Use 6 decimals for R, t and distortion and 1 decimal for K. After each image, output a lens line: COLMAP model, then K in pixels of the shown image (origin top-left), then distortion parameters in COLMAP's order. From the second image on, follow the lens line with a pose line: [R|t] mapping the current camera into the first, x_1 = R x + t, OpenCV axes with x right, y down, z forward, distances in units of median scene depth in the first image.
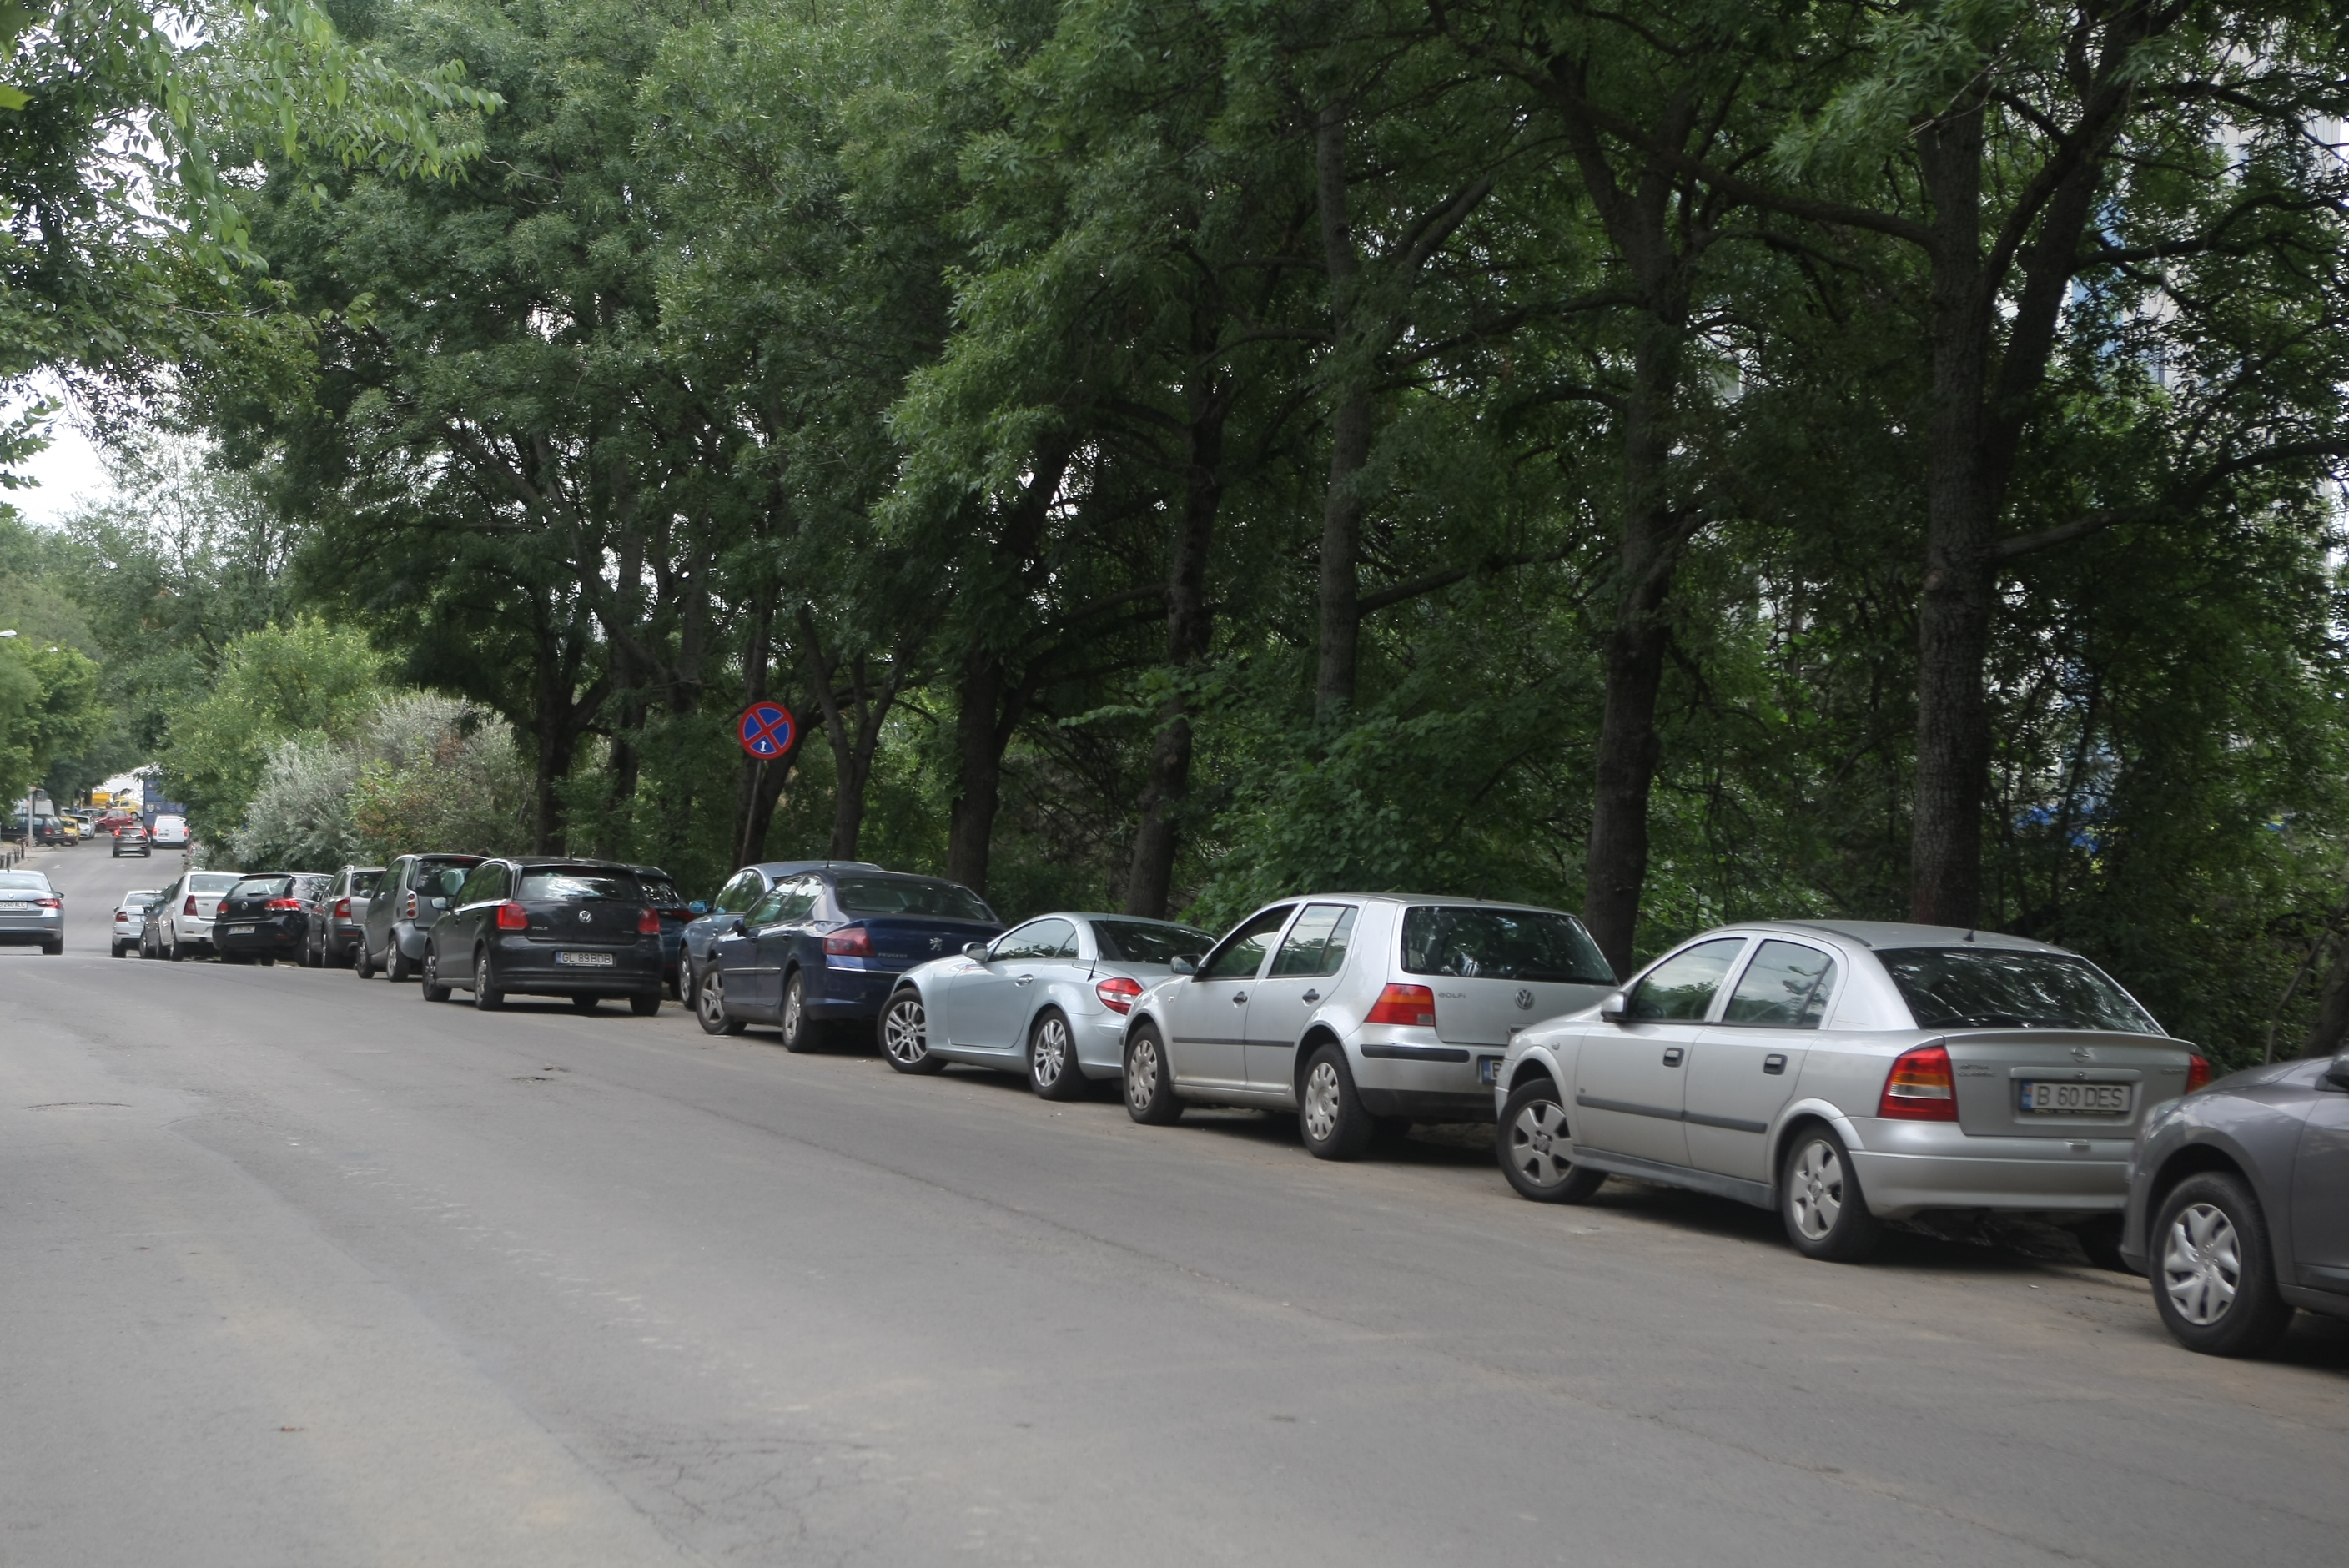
lens RADIAL K [[3971.3, 0, 1175.1], [0, 3971.3, 770.6], [0, 0, 1]] dist [0.022430, 0.000000]
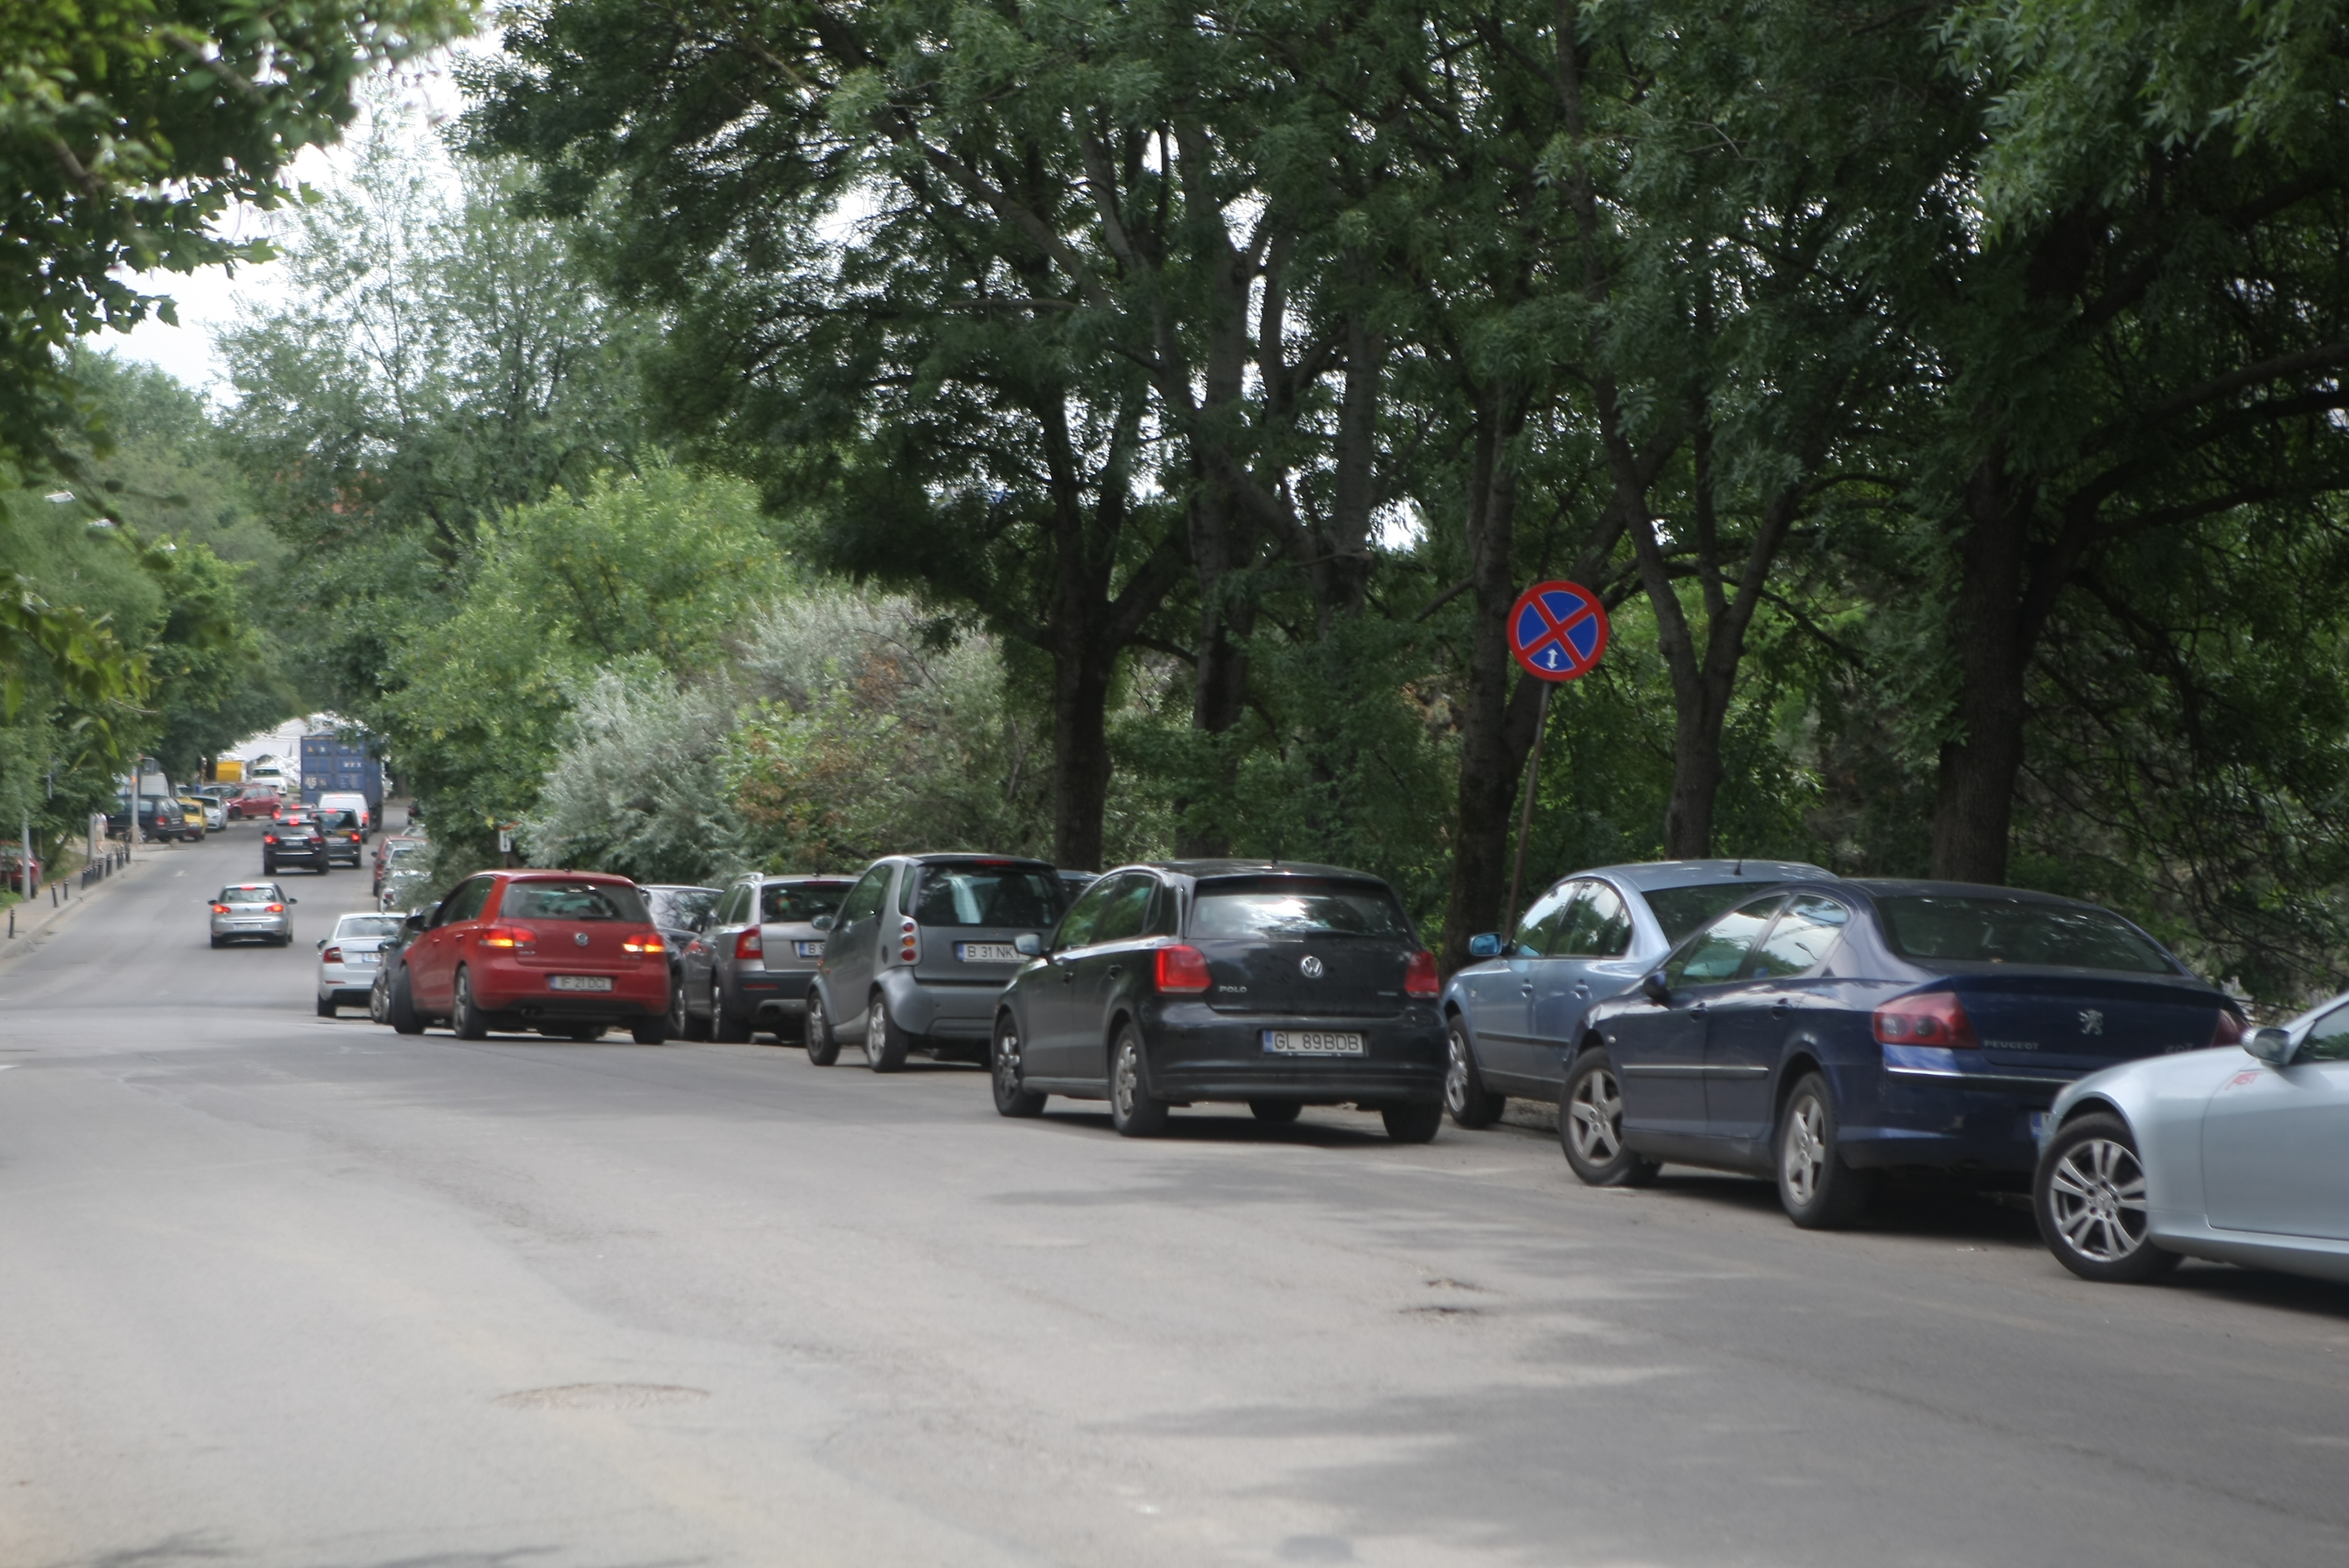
lens RADIAL K [[5842.4, 0, 1175.8], [0, 5842.4, 782.2], [0, 0, 1]] dist [0.254771, 0.000000]
pose [[0.994923, -0.015851, -0.099379, -0.046935], [0.017097, 0.999785, 0.011700, 0.000594], [0.099172, -0.013340, 0.994981, 0.101922]]
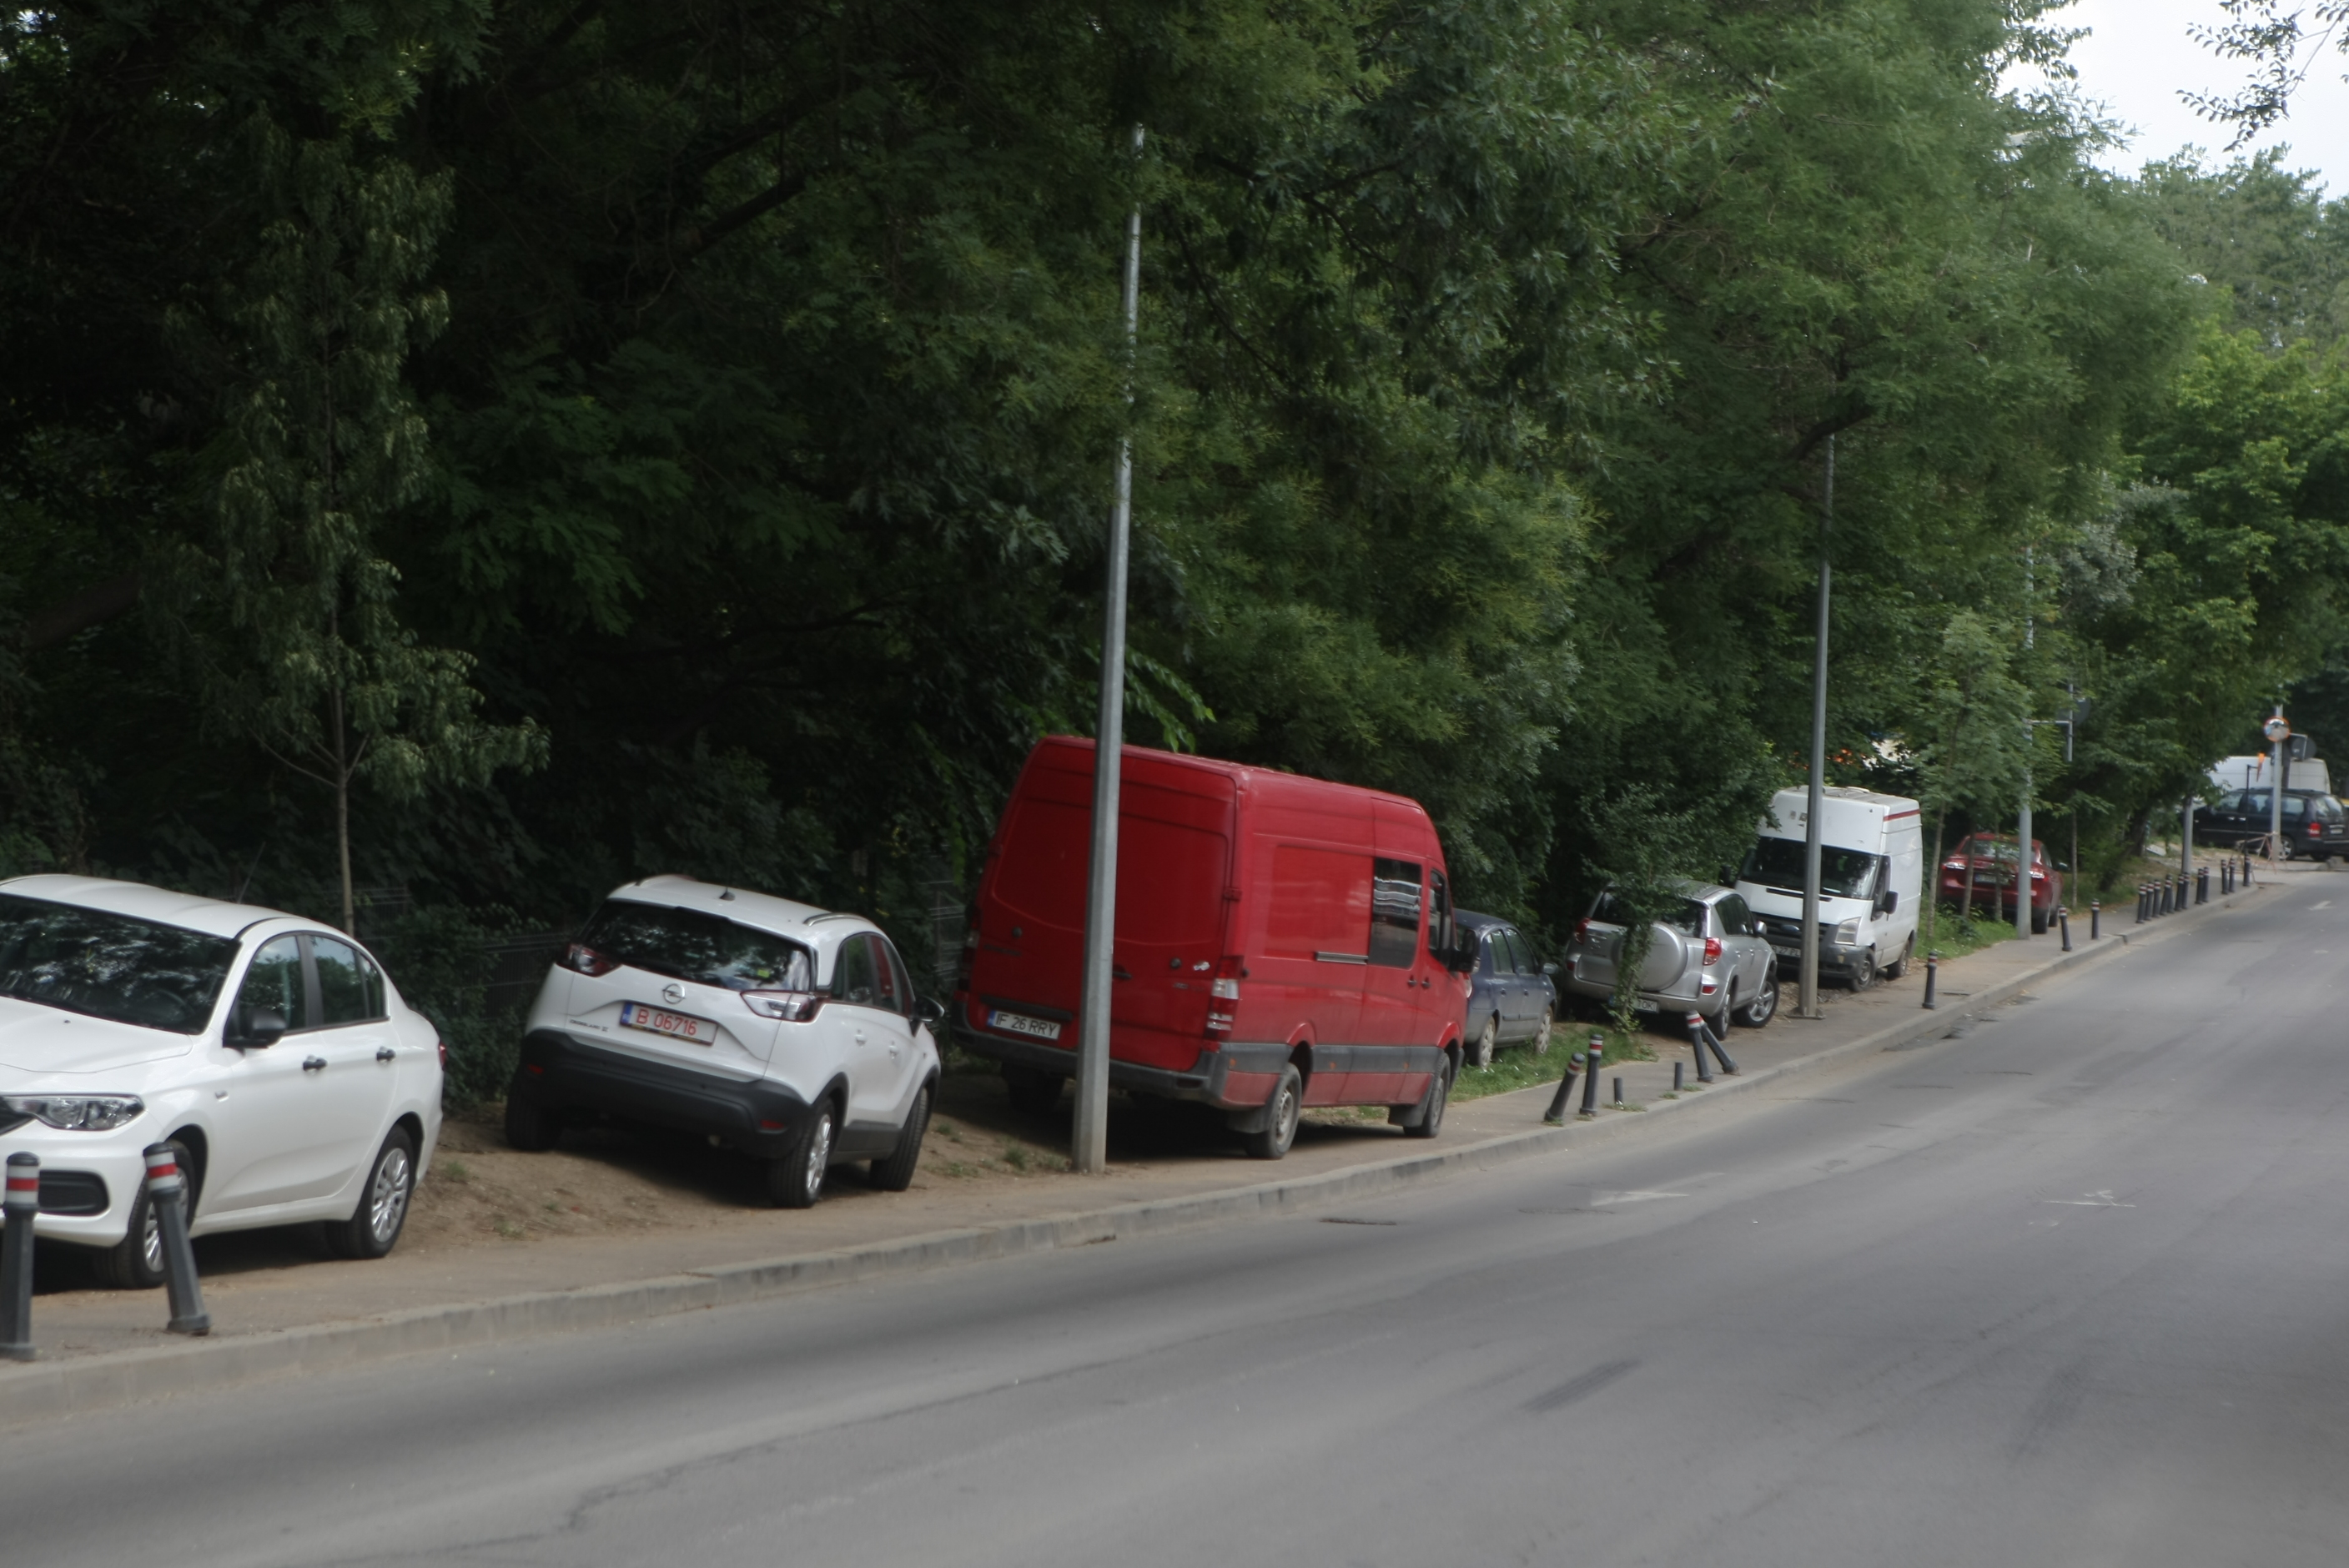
lens RADIAL K [[5842.4, 0, 1175.8], [0, 5842.4, 781.6], [0, 0, 1]] dist [0.254771, 0.000000]
pose [[0.888362, 0.012806, -0.458966, -0.280844], [-0.012767, 0.999913, 0.003189, 0.028843], [0.458967, 0.003027, 0.888448, 1.065590]]
